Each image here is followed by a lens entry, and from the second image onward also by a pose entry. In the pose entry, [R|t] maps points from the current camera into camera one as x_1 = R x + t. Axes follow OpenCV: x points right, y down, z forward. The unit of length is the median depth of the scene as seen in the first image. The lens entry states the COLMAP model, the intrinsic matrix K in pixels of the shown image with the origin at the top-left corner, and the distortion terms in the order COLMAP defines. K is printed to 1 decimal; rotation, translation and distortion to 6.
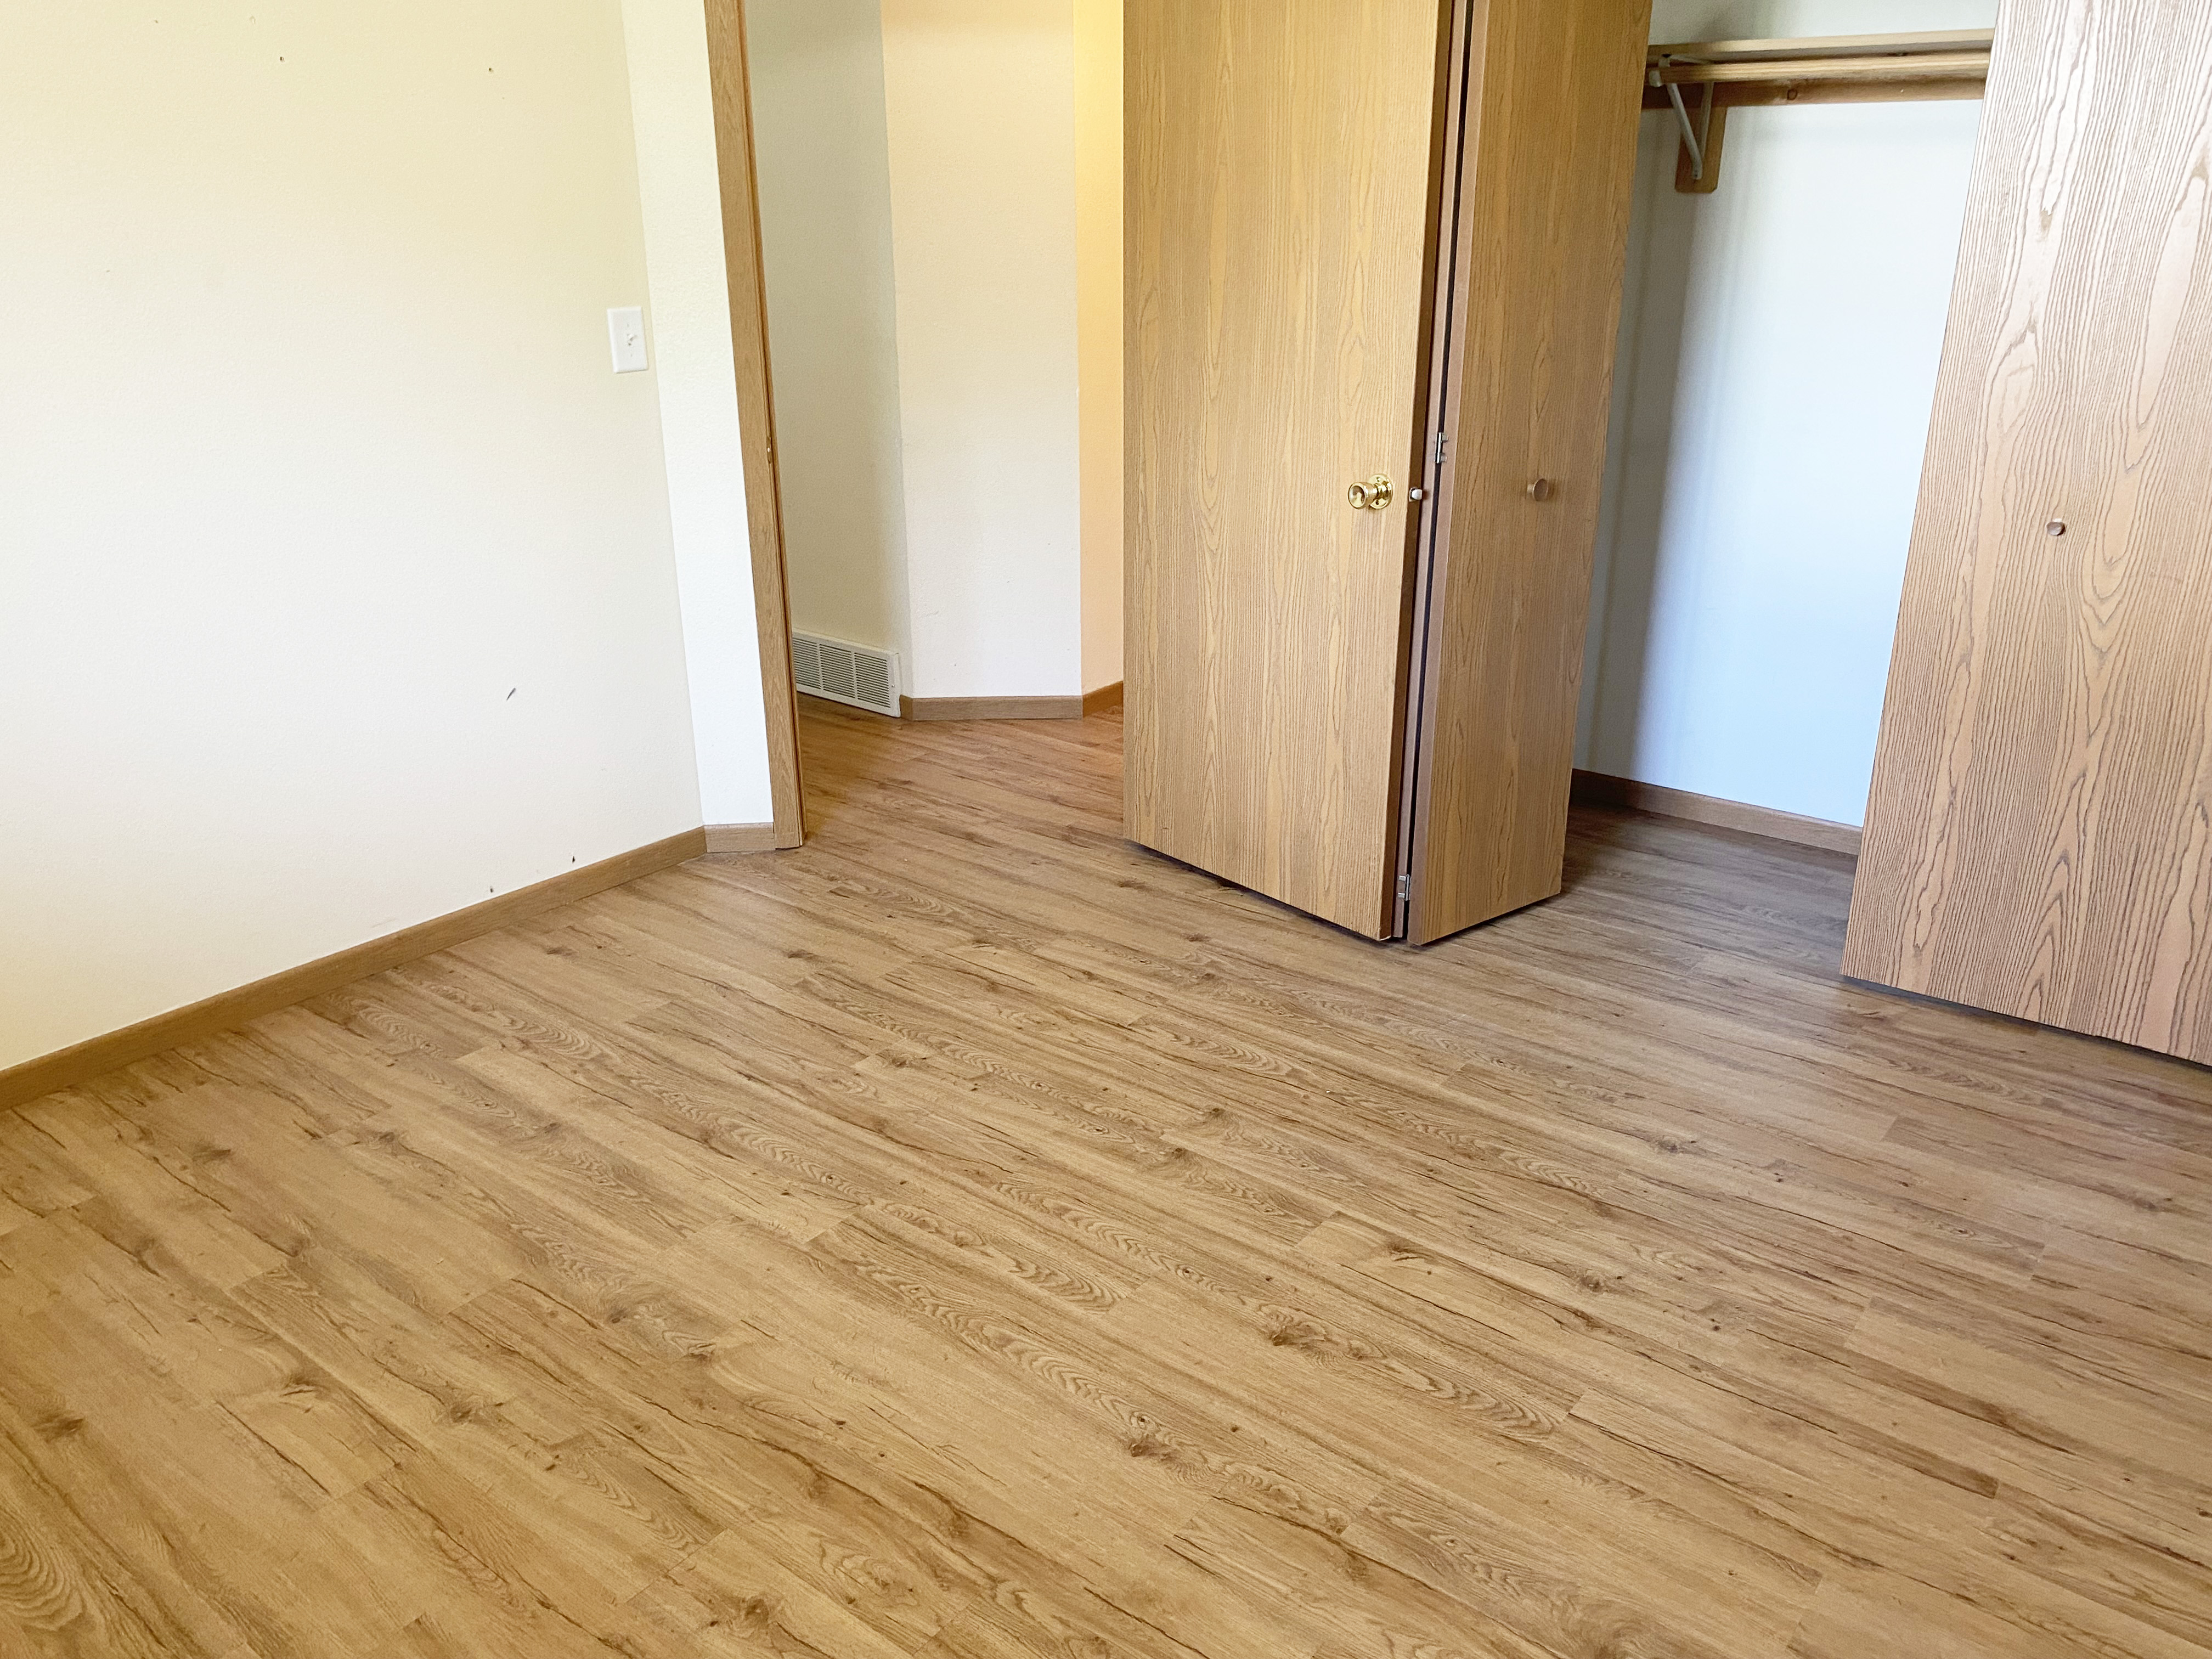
lens RADIAL K [[1685.7, 0, 1110.6], [0, 1685.7, 827.4], [0, 0, 1]] dist [0.051952, -0.049905]
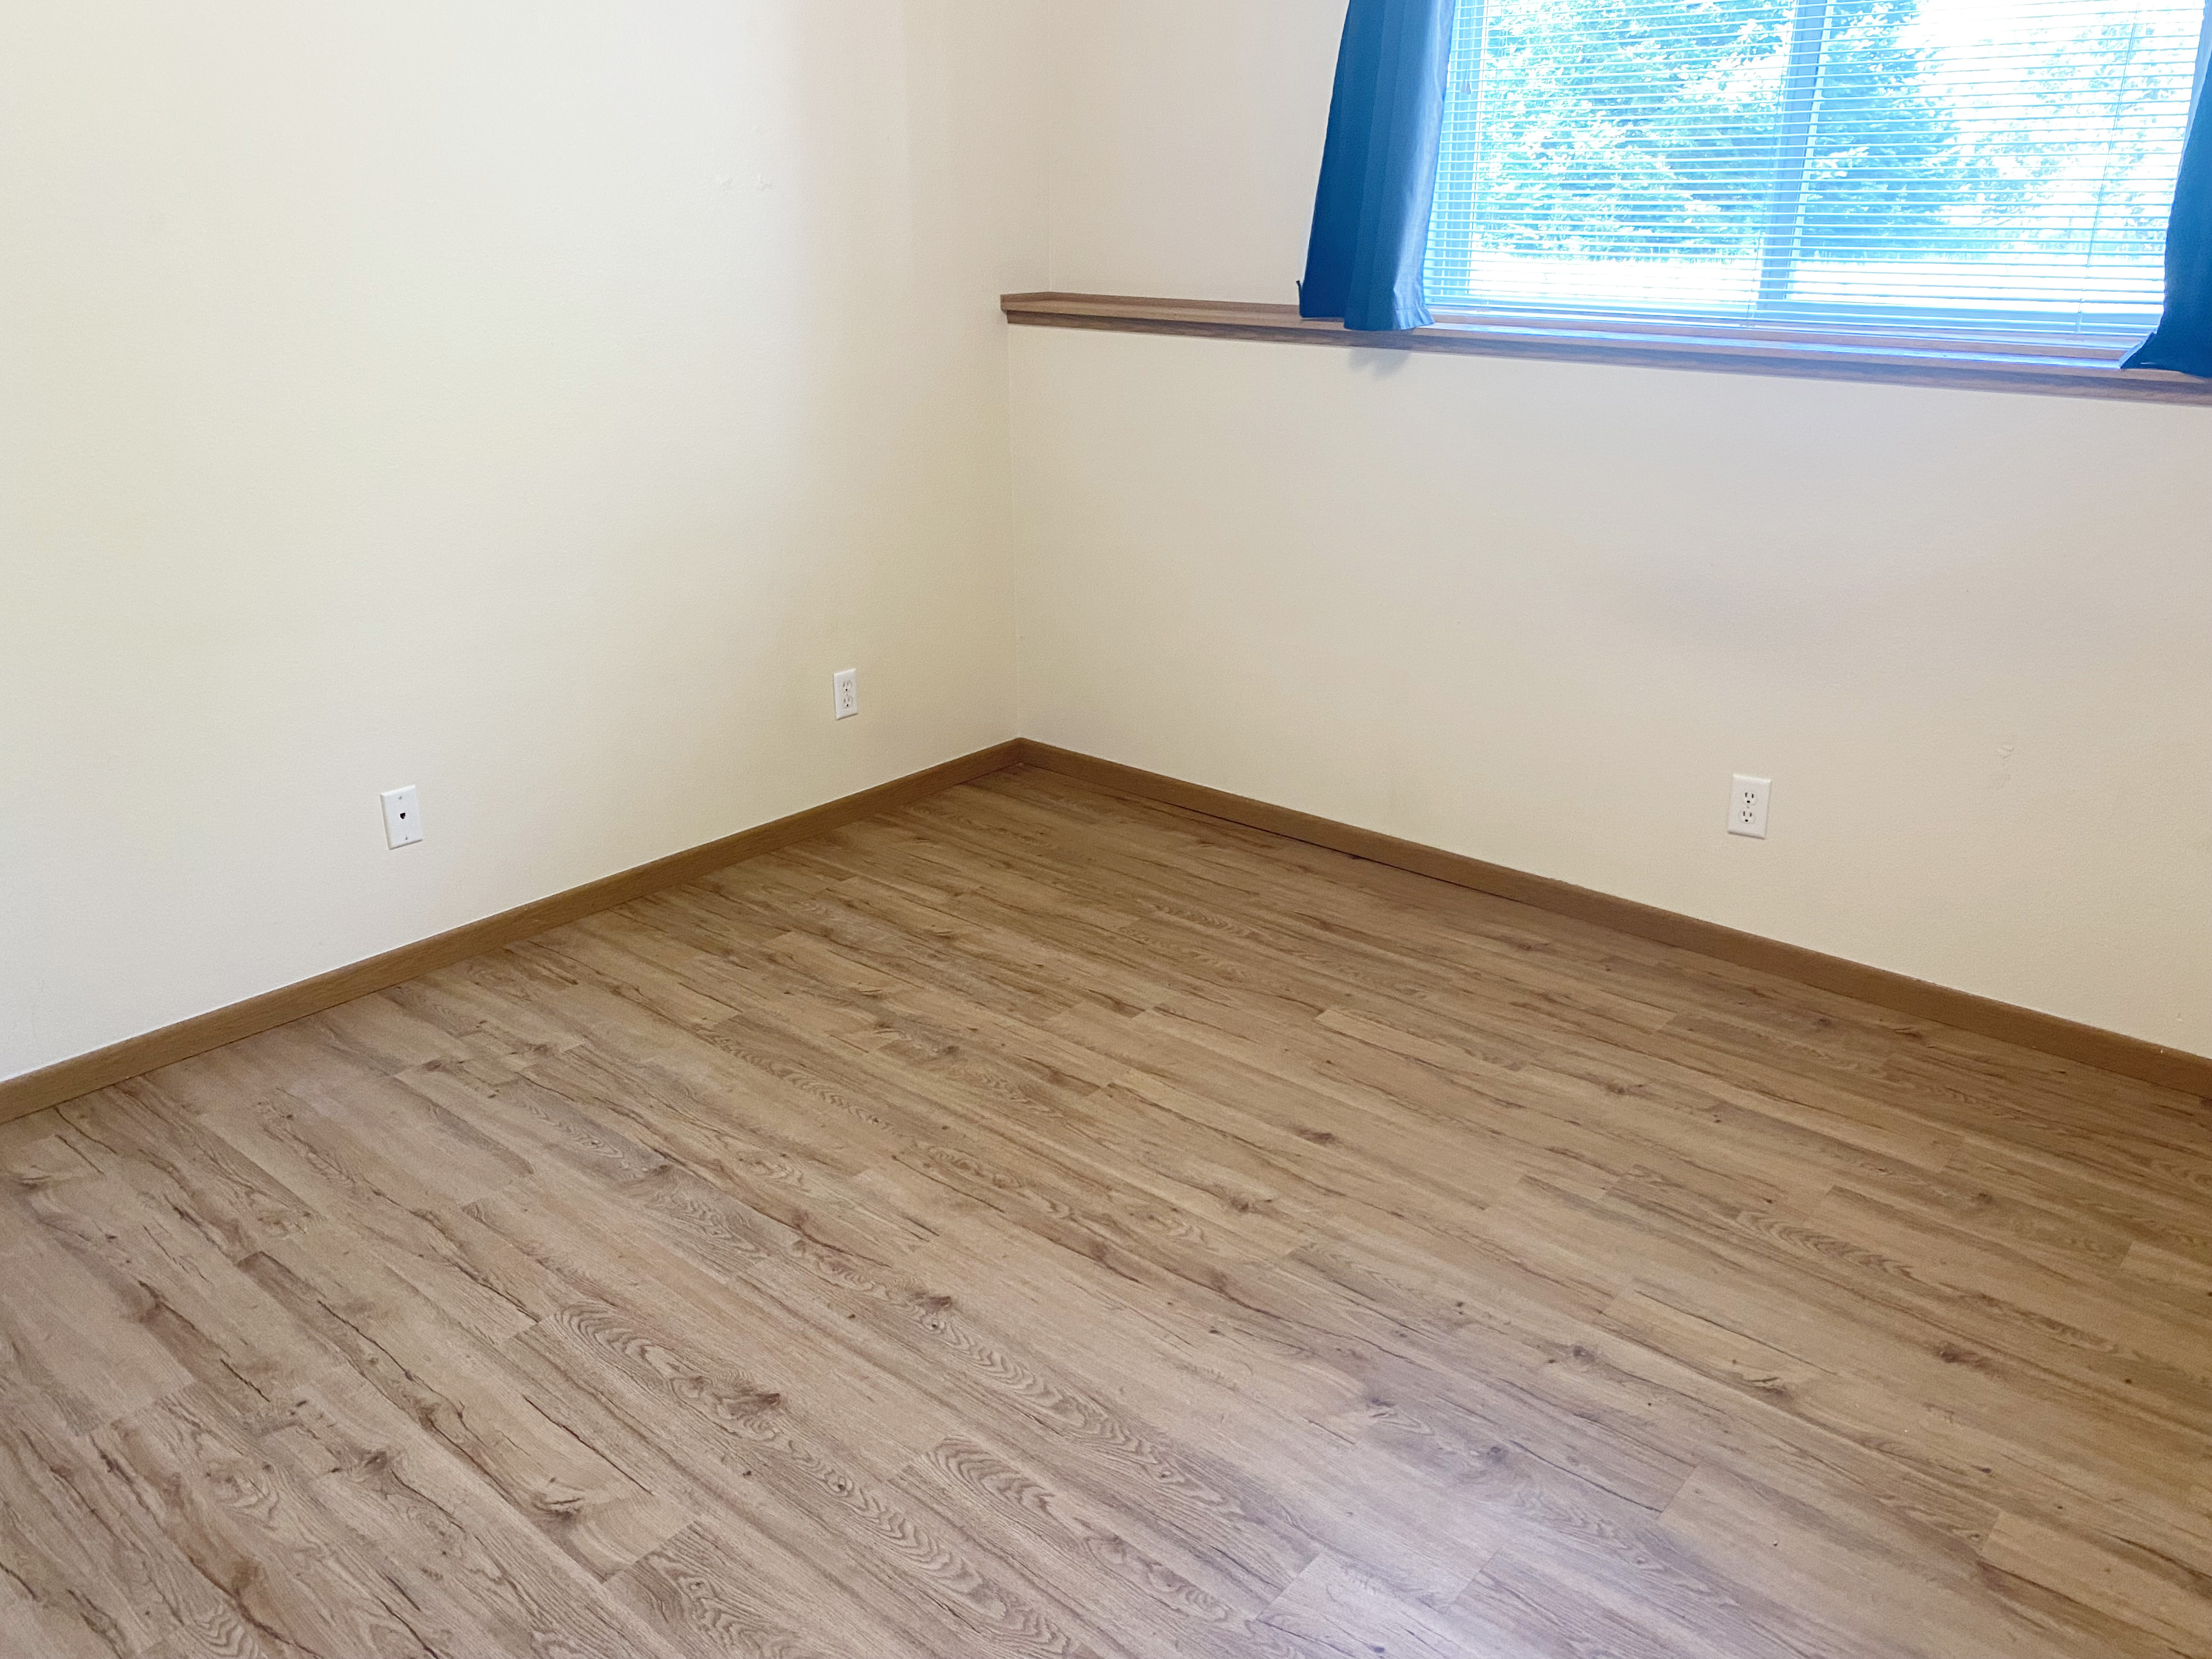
lens RADIAL K [[1685.7, 0, 1103.4], [0, 1685.7, 828.3], [0, 0, 1]] dist [0.051952, -0.049905]
pose [[-0.999099, -0.009634, 0.041333, -0.119117], [0.020245, 0.747769, 0.663651, -0.548807], [-0.037301, 0.663889, -0.746900, 1.456642]]
